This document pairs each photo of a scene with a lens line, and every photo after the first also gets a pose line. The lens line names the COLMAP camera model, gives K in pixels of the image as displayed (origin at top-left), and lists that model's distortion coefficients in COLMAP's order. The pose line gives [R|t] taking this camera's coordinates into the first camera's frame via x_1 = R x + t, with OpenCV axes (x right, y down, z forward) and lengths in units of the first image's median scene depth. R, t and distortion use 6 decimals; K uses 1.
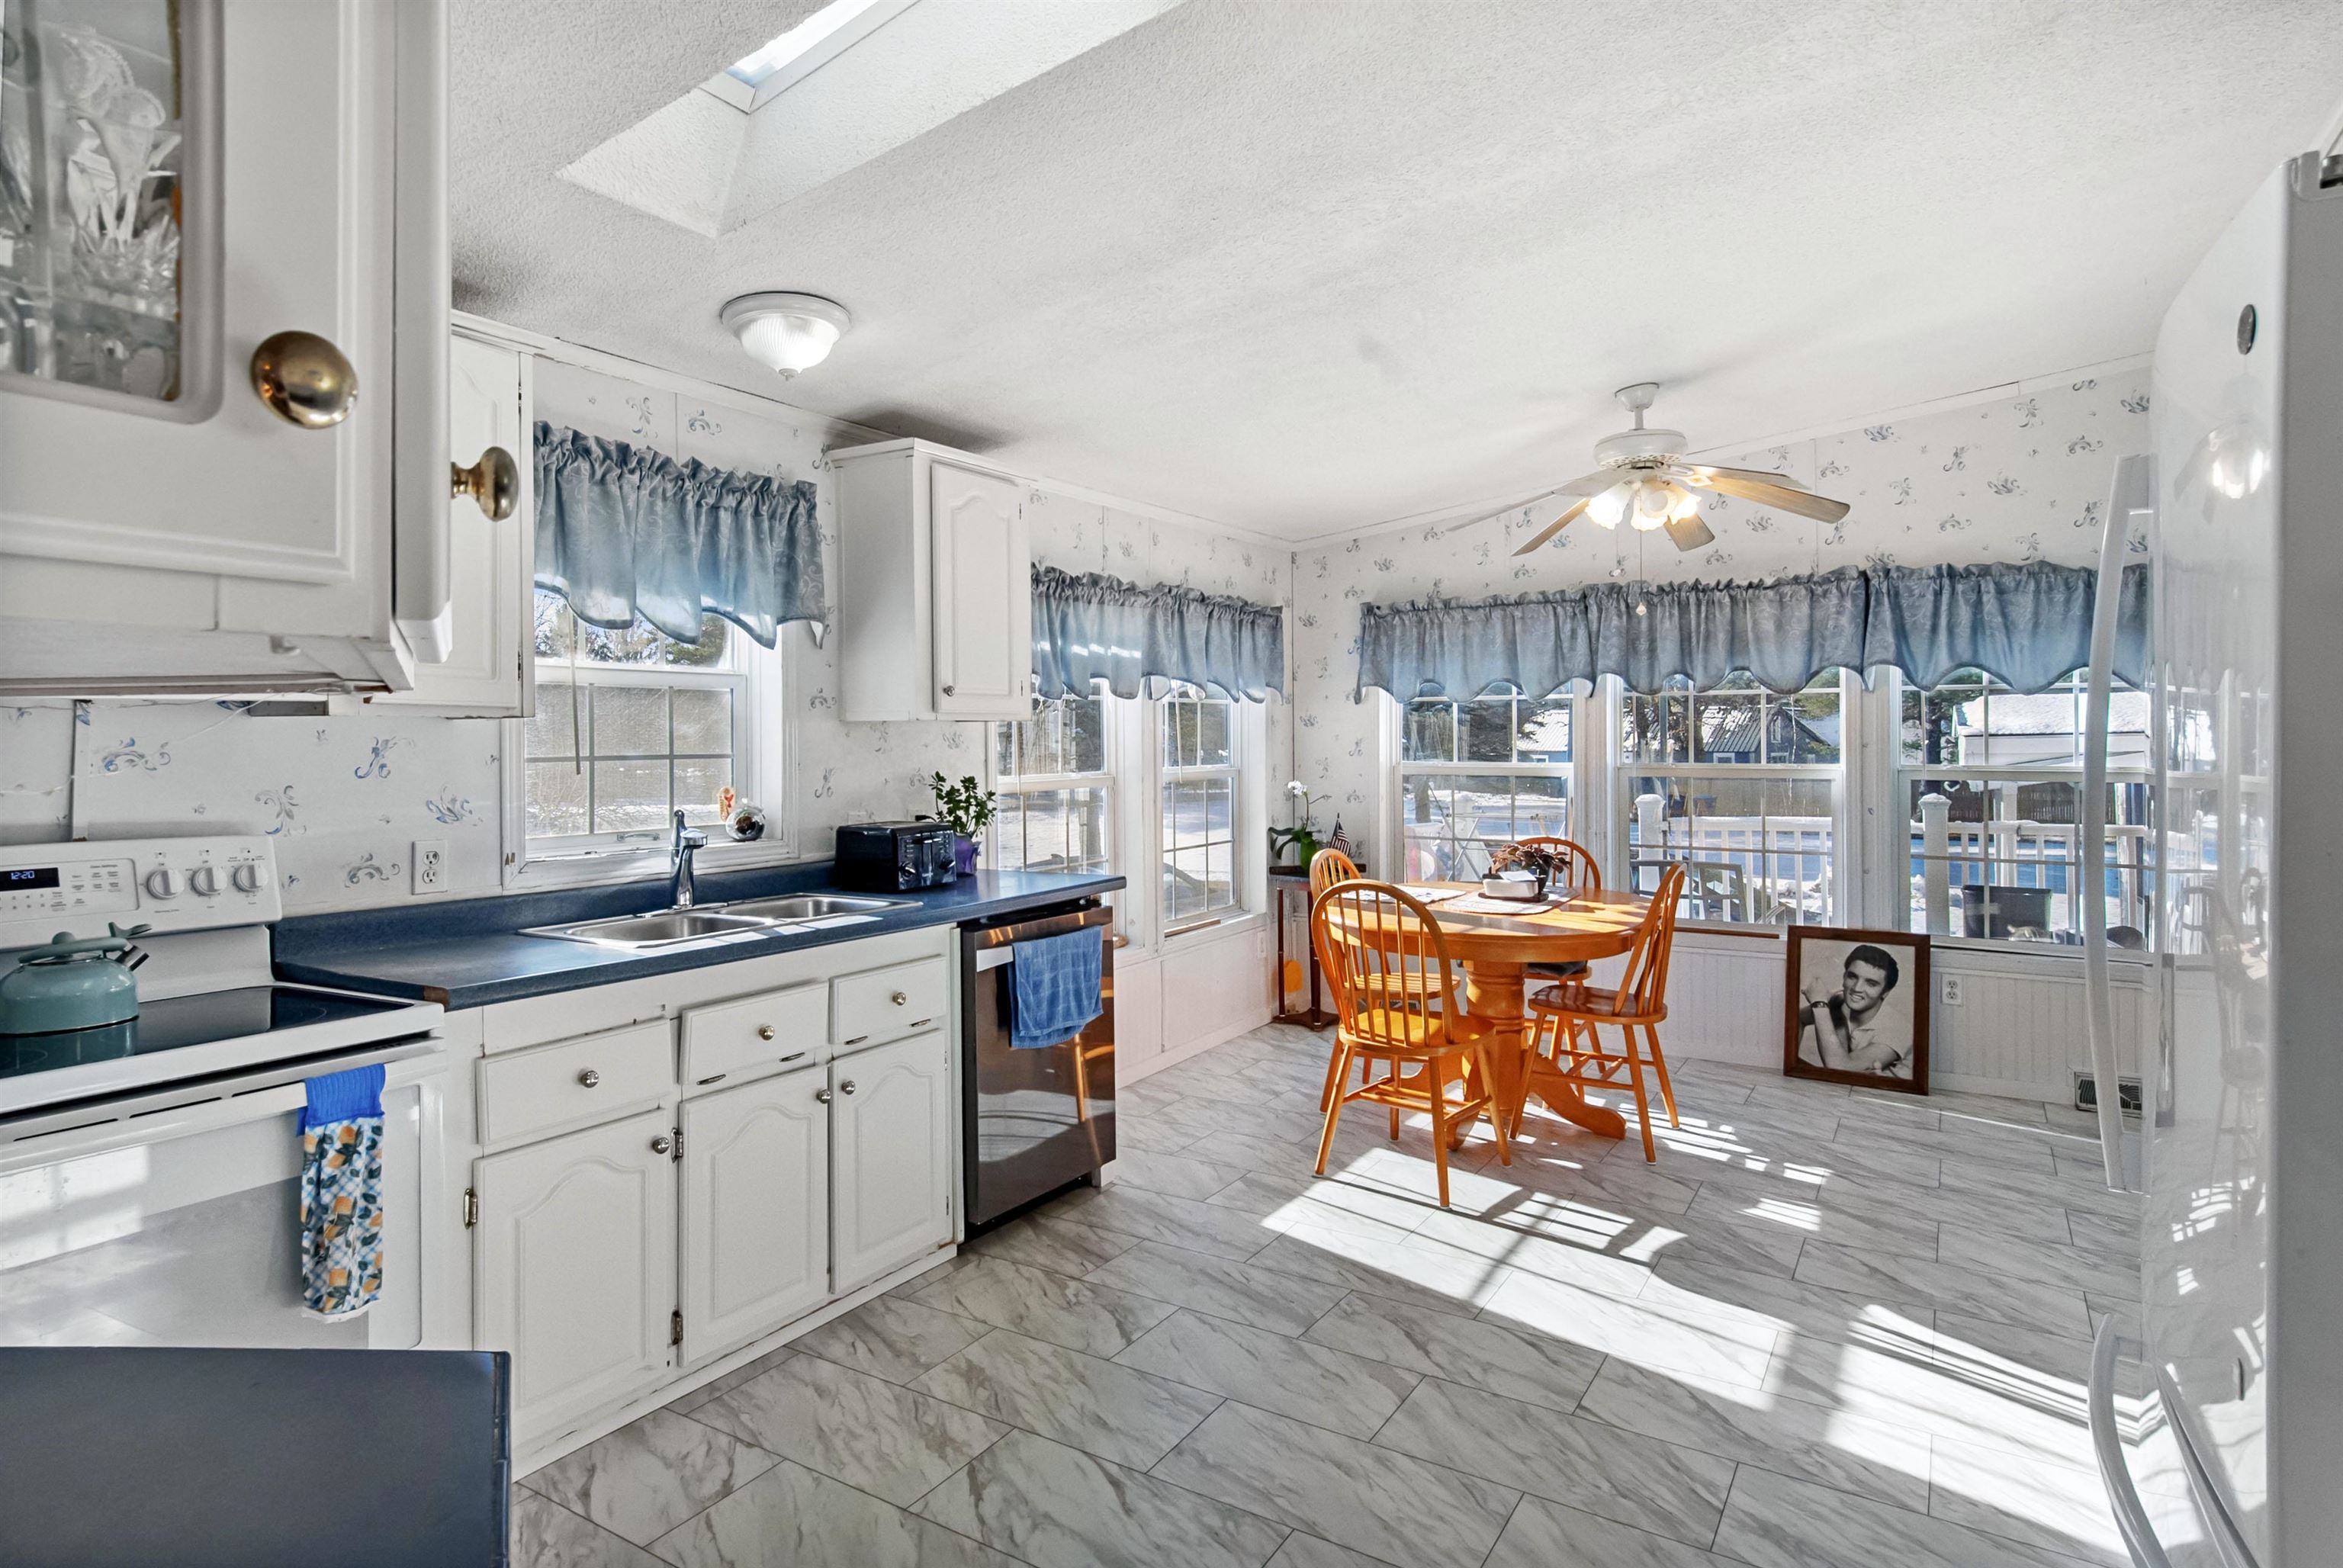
lens RADIAL K [[1264.0, 0, 1178.0], [0, 1264.0, 760.6], [0, 0, 1]] dist [-0.004165, -0.002043]
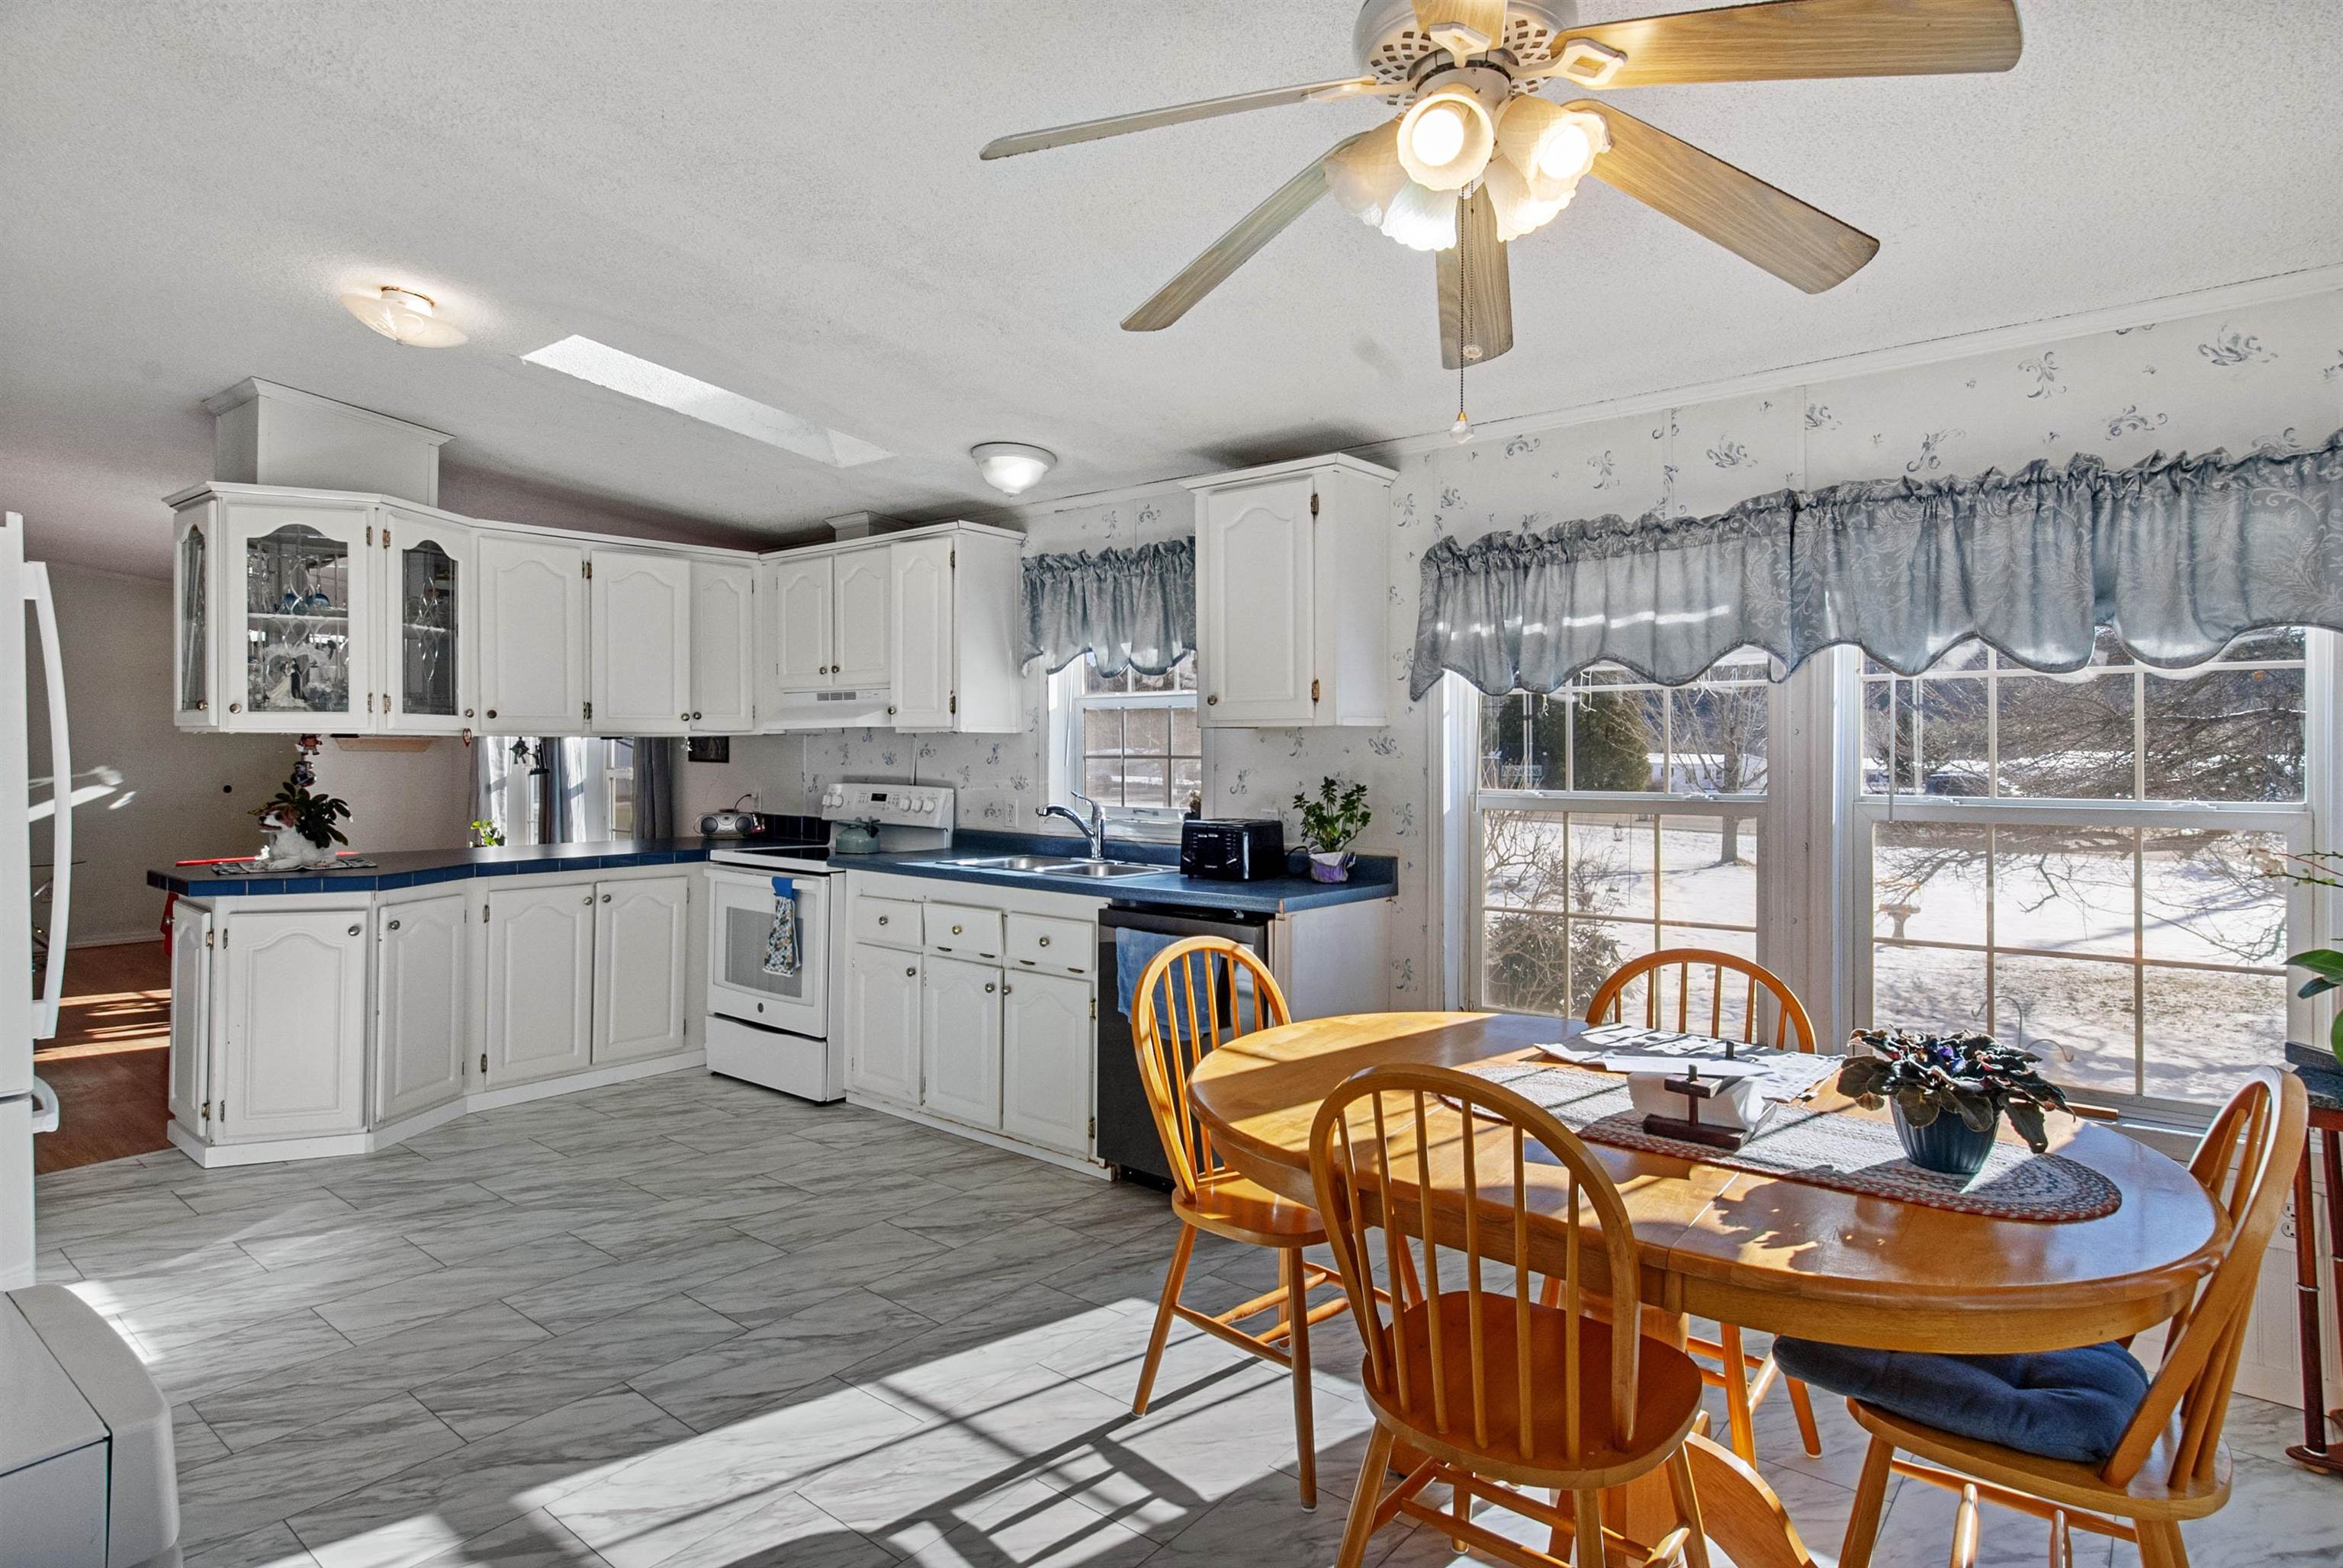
lens RADIAL K [[1264.0, 0, 1165.9], [0, 1264.0, 737.2], [0, 0, 1]] dist [-0.004165, -0.002043]
pose [[-0.136287, -0.000471, -0.990669, 1.034959], [-0.014992, 0.999886, 0.001587, -0.027382], [0.990556, 0.015068, -0.136278, 1.261189]]
